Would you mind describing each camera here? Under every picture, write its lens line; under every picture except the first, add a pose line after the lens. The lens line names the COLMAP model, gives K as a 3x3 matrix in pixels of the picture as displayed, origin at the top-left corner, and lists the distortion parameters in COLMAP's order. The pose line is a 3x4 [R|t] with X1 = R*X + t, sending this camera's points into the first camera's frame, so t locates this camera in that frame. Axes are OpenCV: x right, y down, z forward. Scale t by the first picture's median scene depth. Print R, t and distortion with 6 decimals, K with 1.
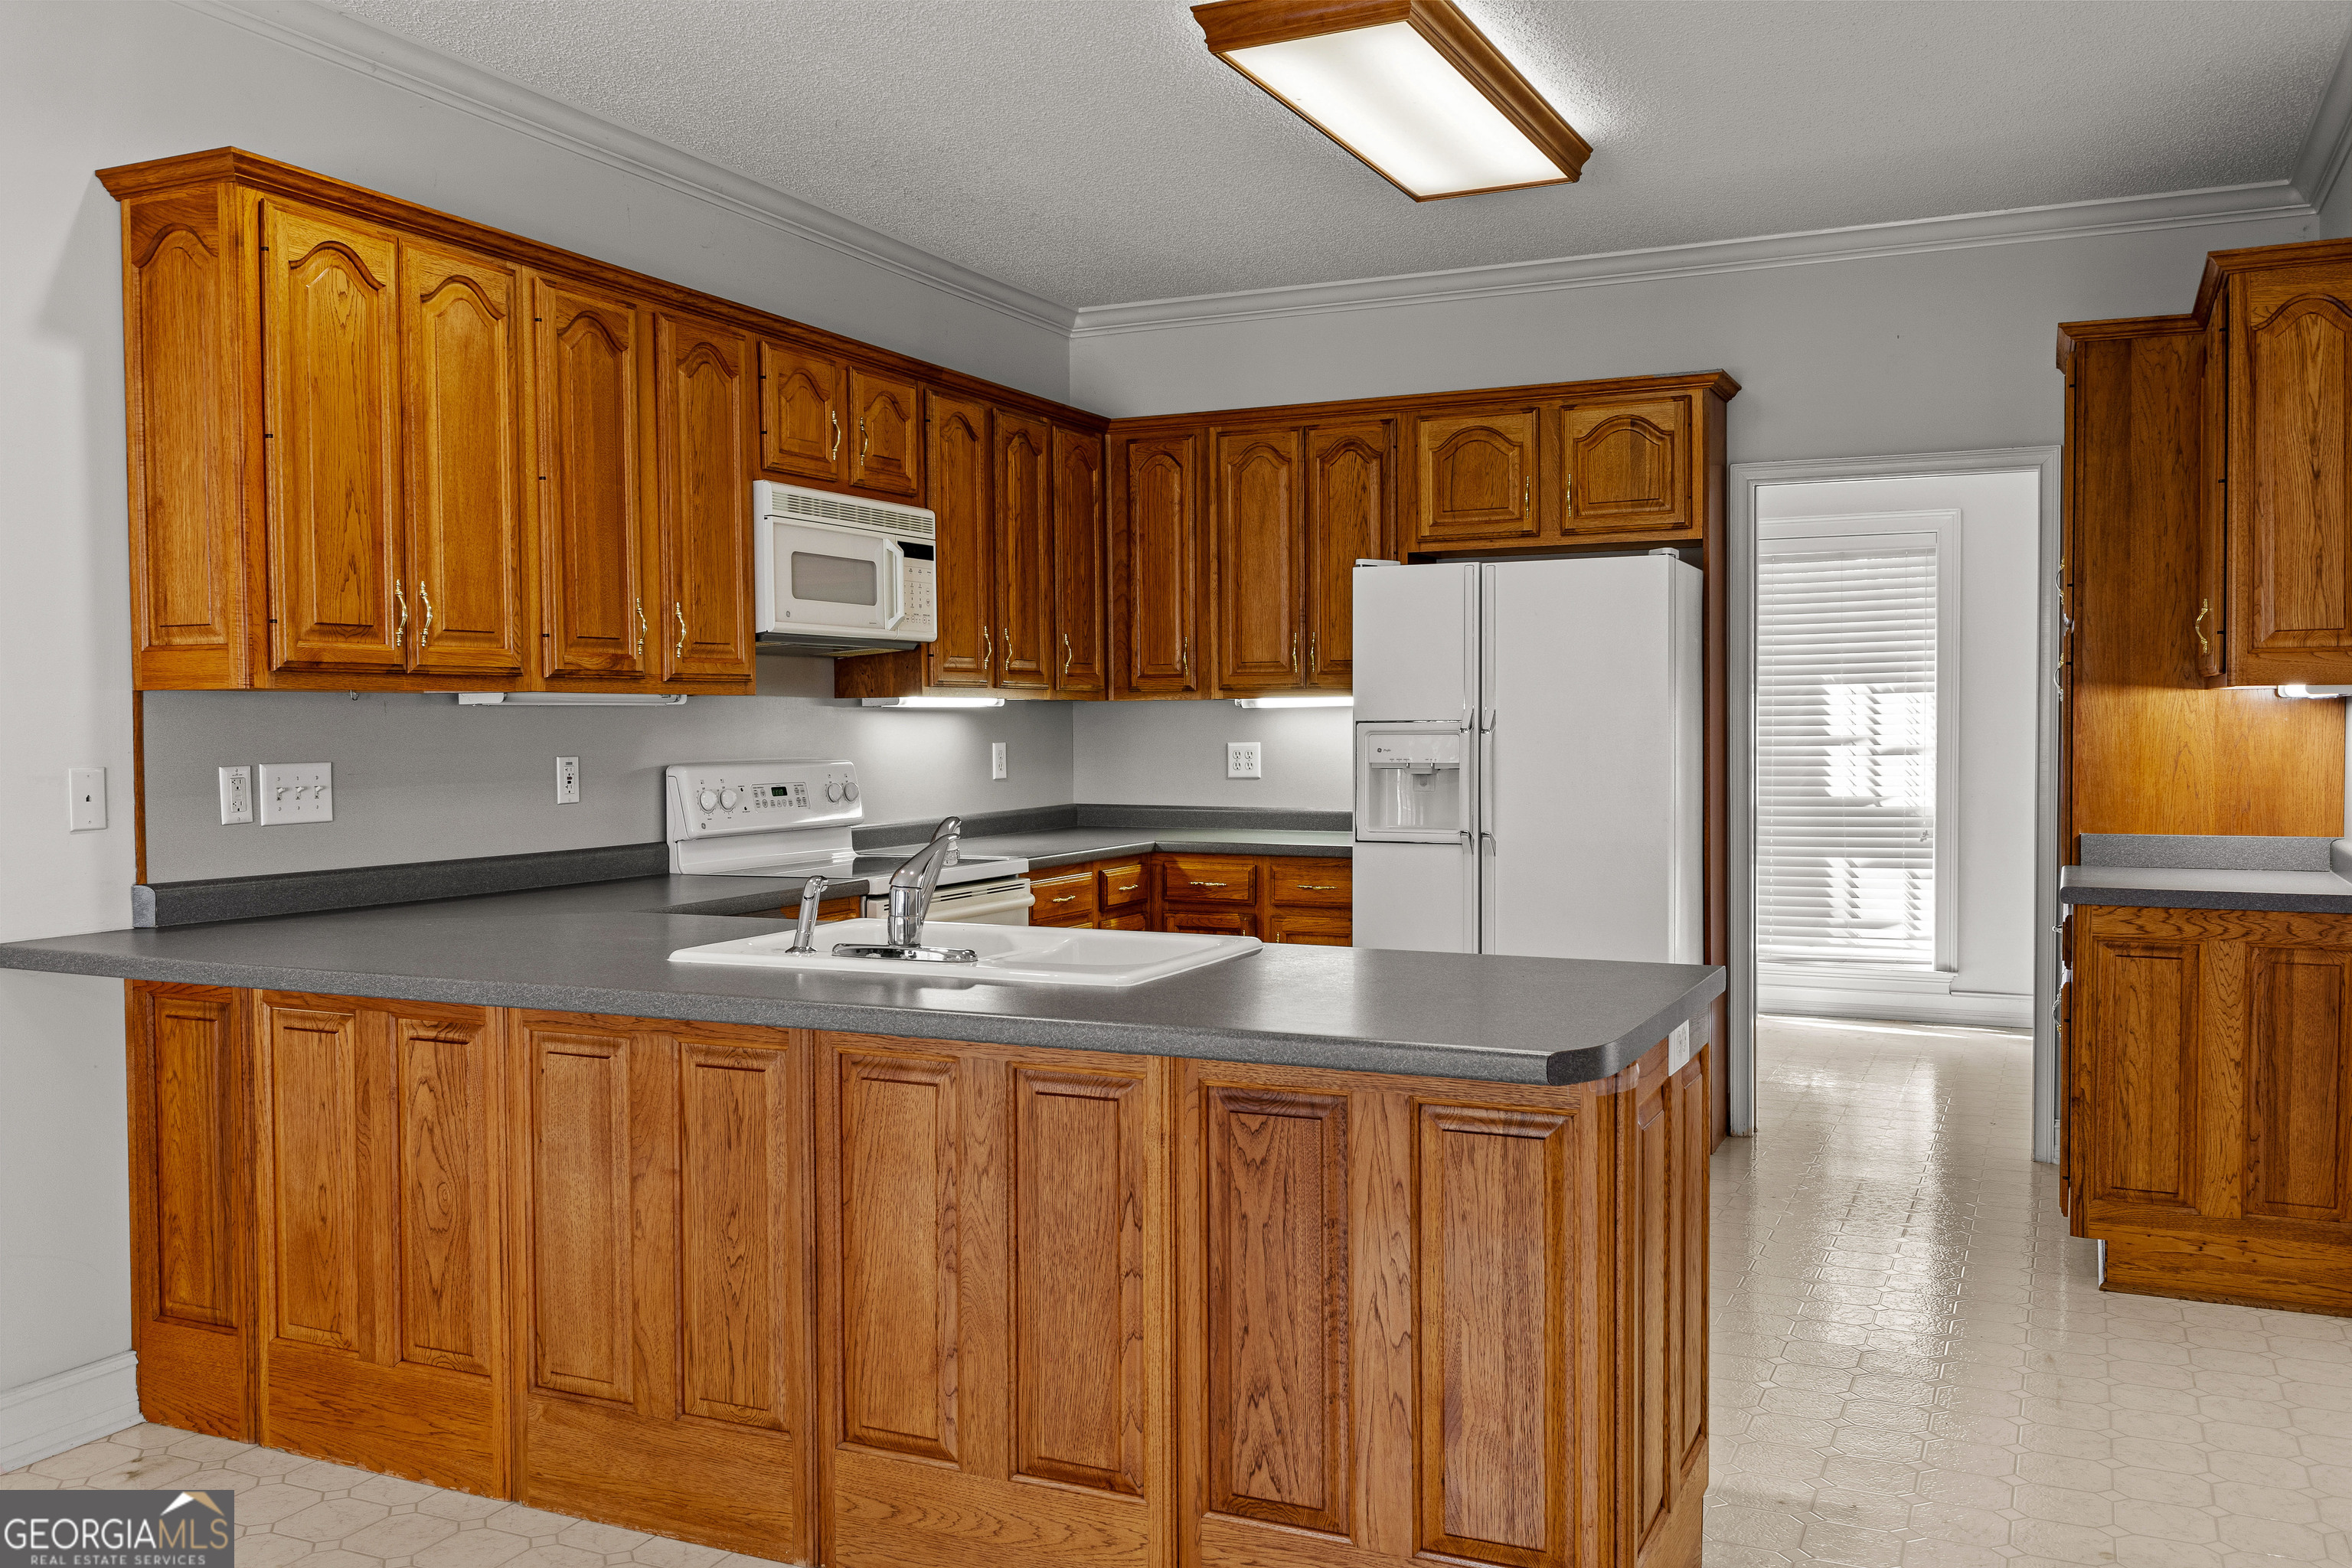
lens RADIAL K [[1914.1, 0, 1184.3], [0, 1914.1, 781.3], [0, 0, 1]] dist [0.013256, -0.011872]
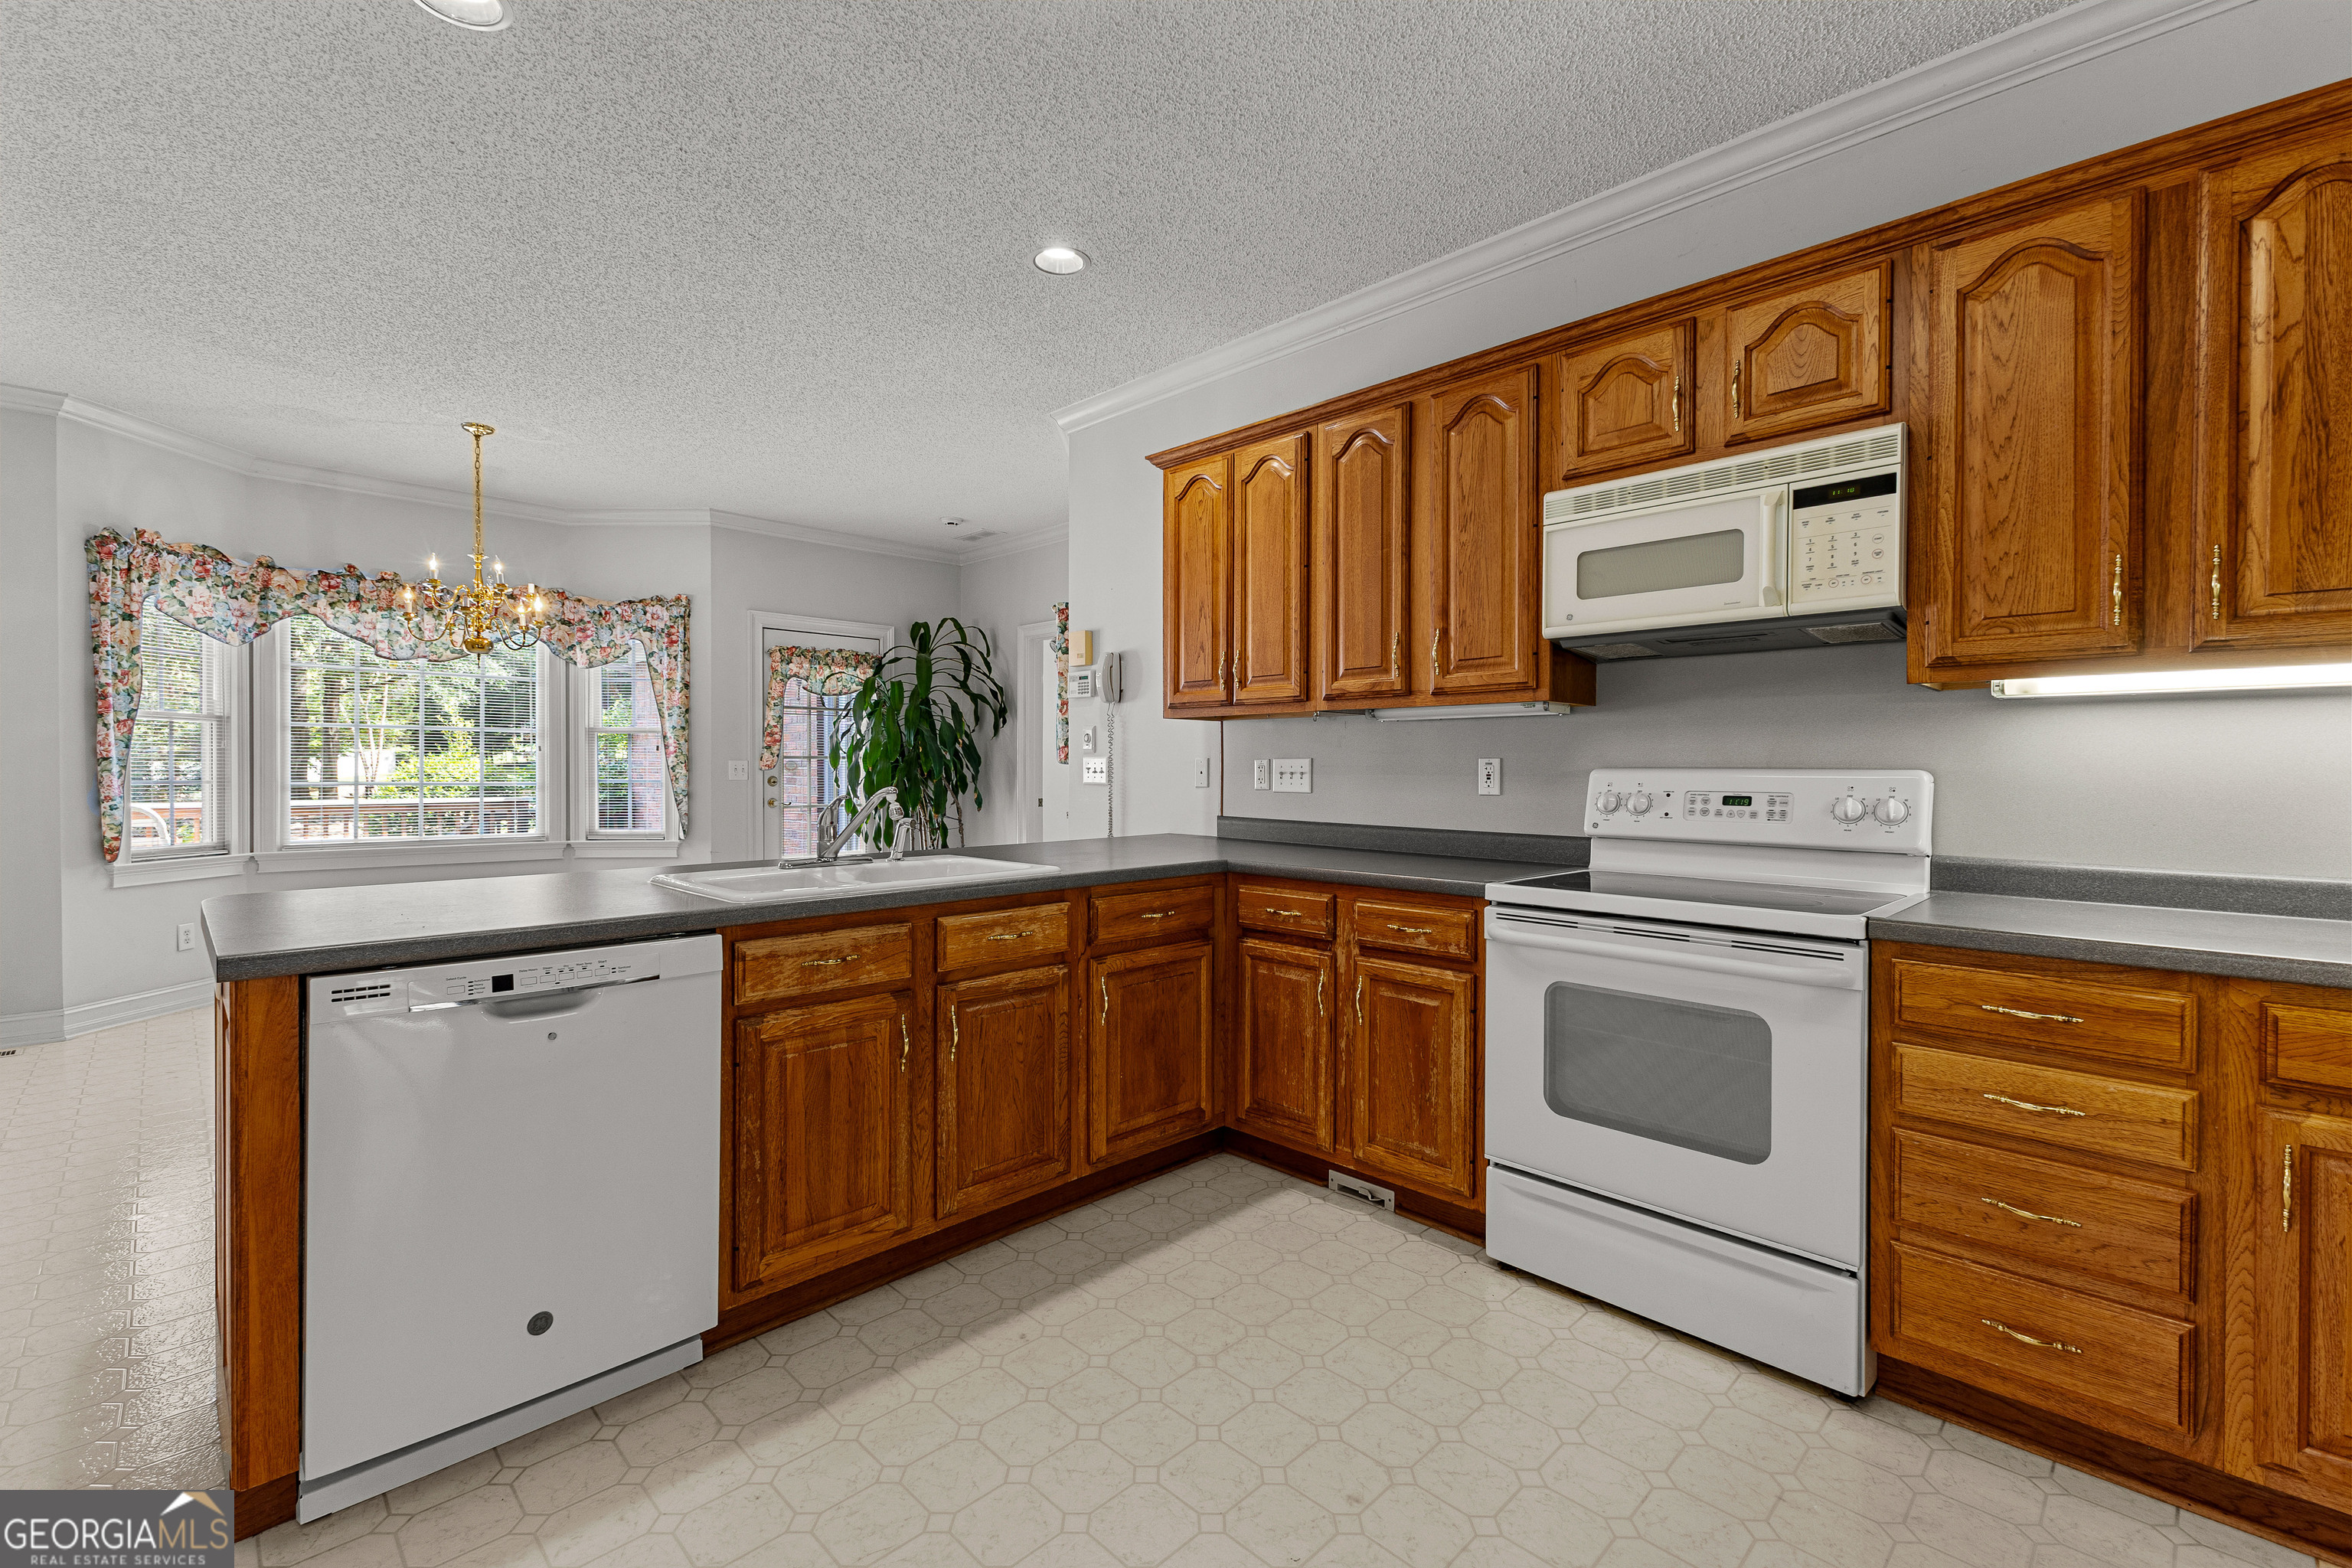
lens RADIAL K [[1022.2, 0, 1178.3], [0, 1022.2, 768.7], [0, 0, 1]] dist [0.007856, -0.000389]
pose [[-0.347901, 0.010131, -0.937476, 0.499195], [-0.028511, 0.999365, 0.021380, -0.018640], [0.937097, 0.034166, -0.347392, 1.353345]]
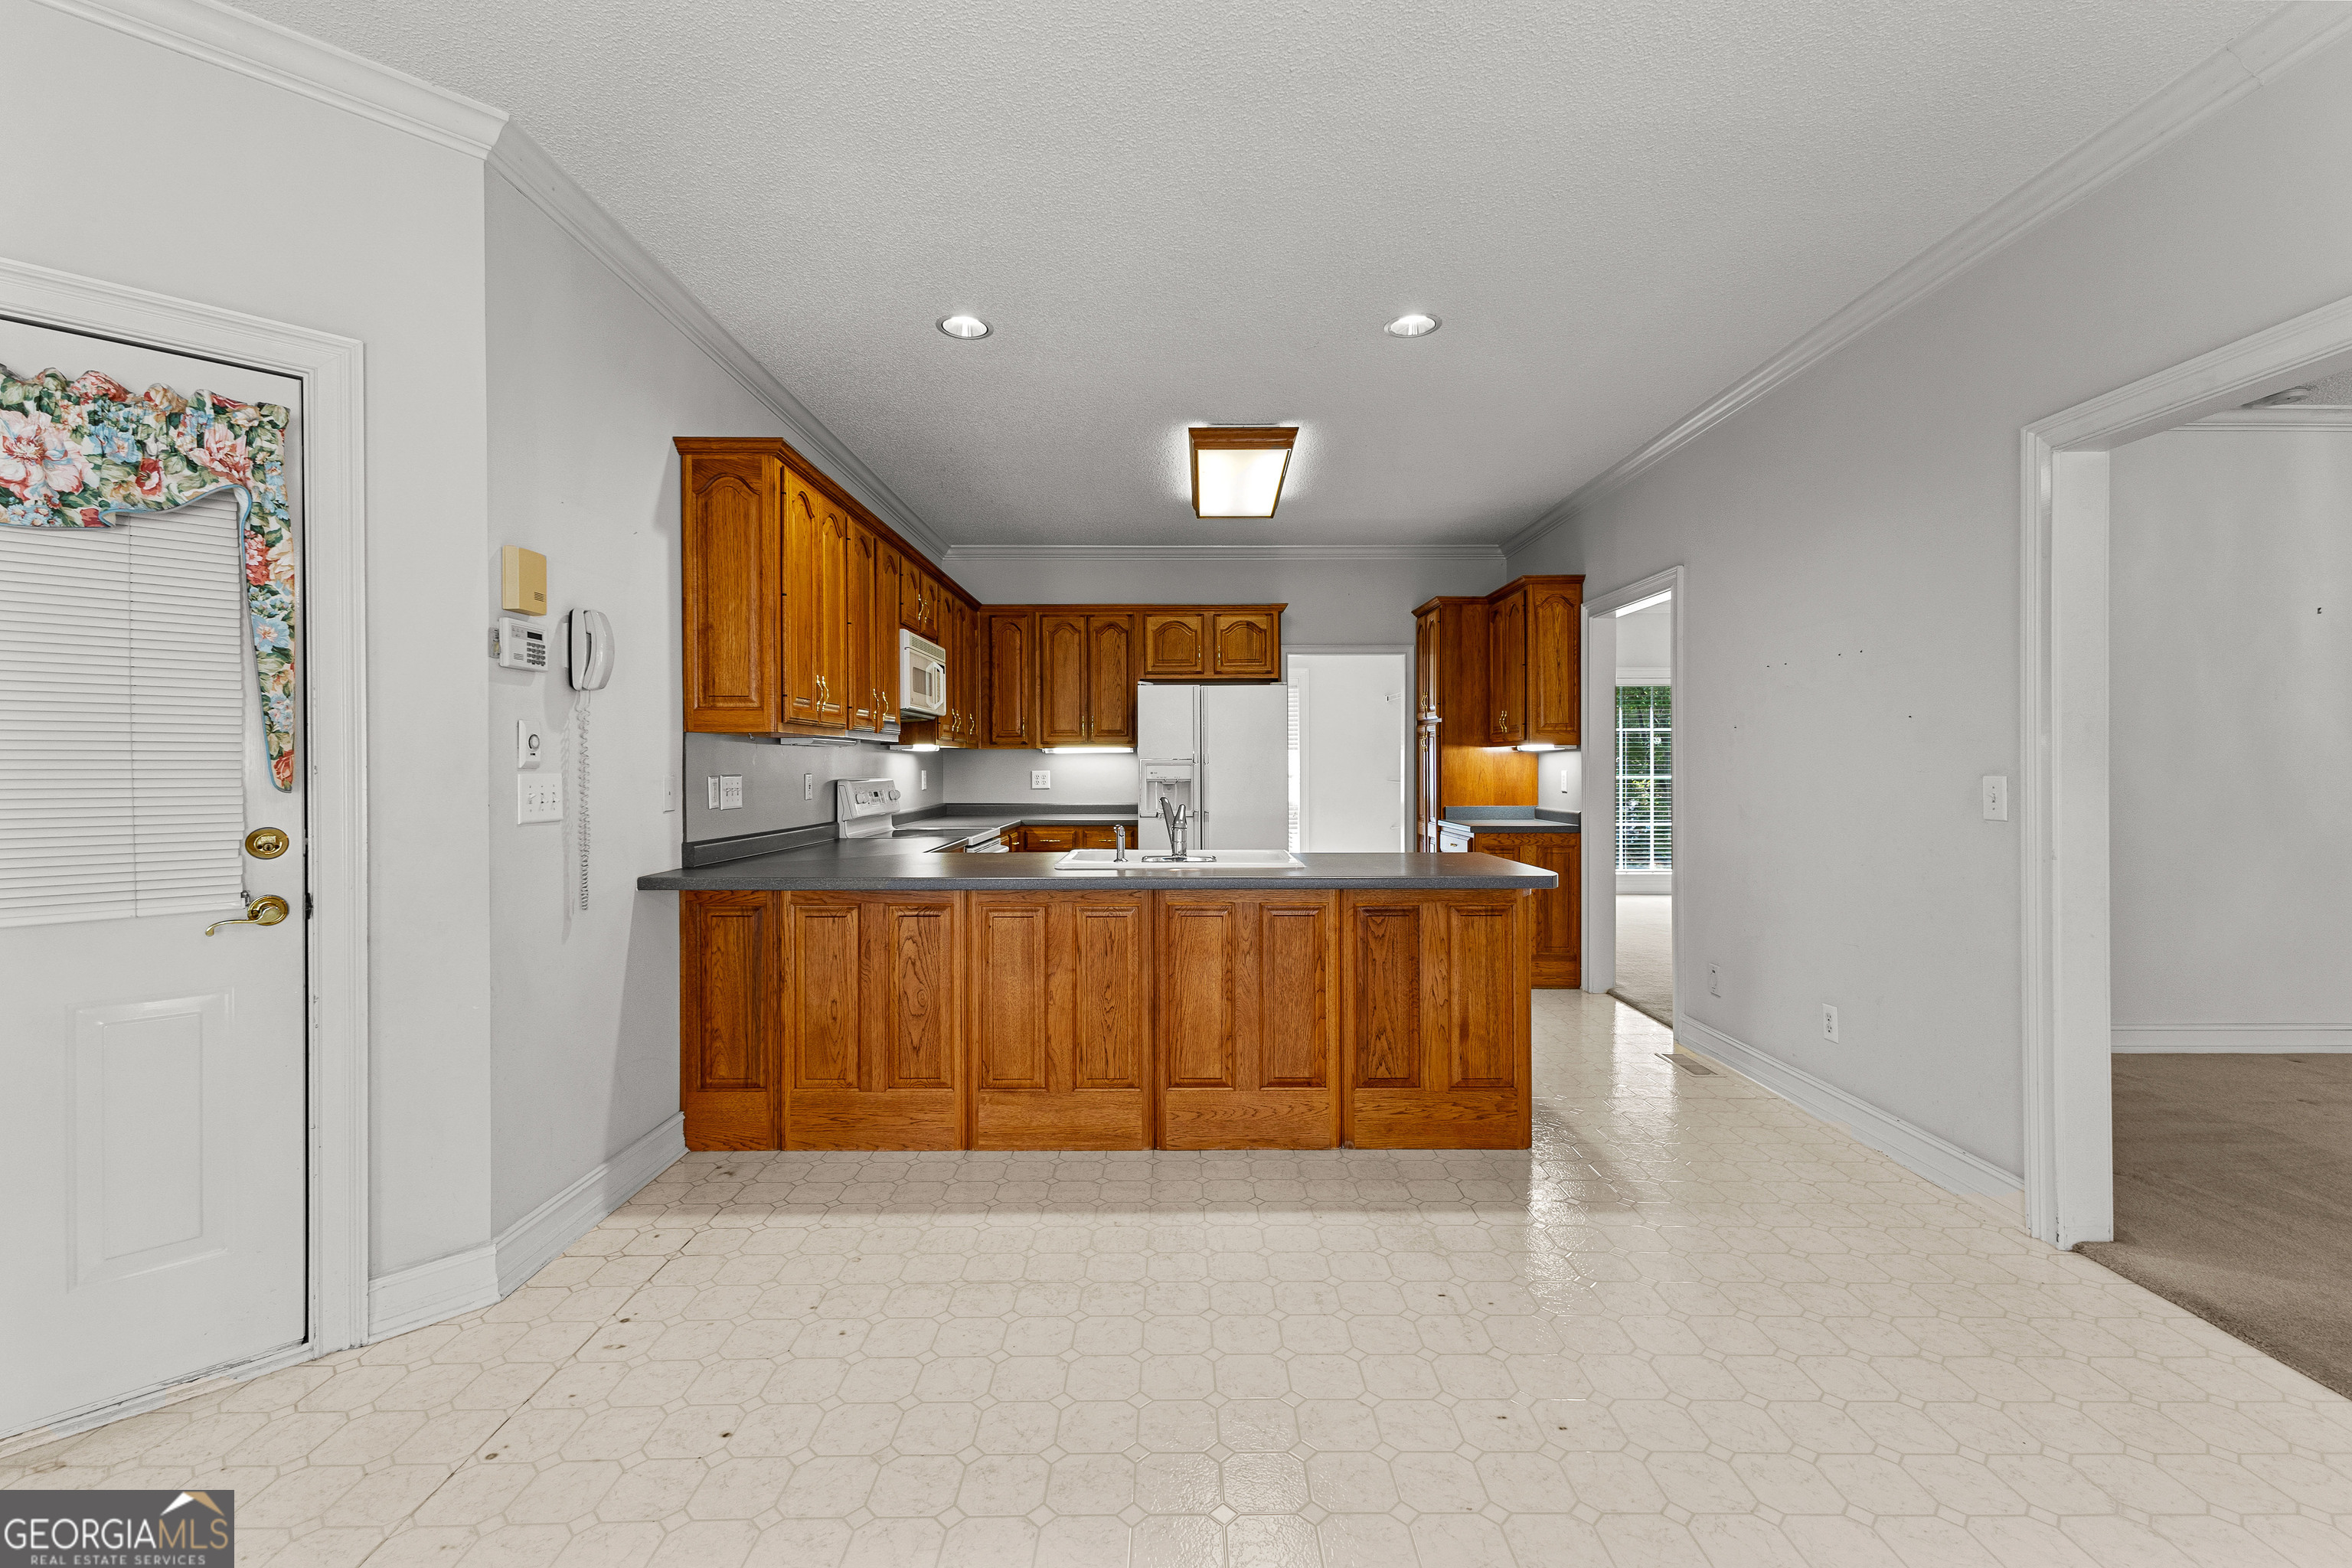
lens RADIAL K [[1022.2, 0, 1172.6], [0, 1022.2, 775.0], [0, 0, 1]] dist [0.007856, -0.000389]
pose [[0.907346, -0.000572, 0.420384, -0.542262], [0.011071, 0.999685, -0.022536, 0.018093], [-0.420239, 0.025102, 0.907066, -0.037269]]
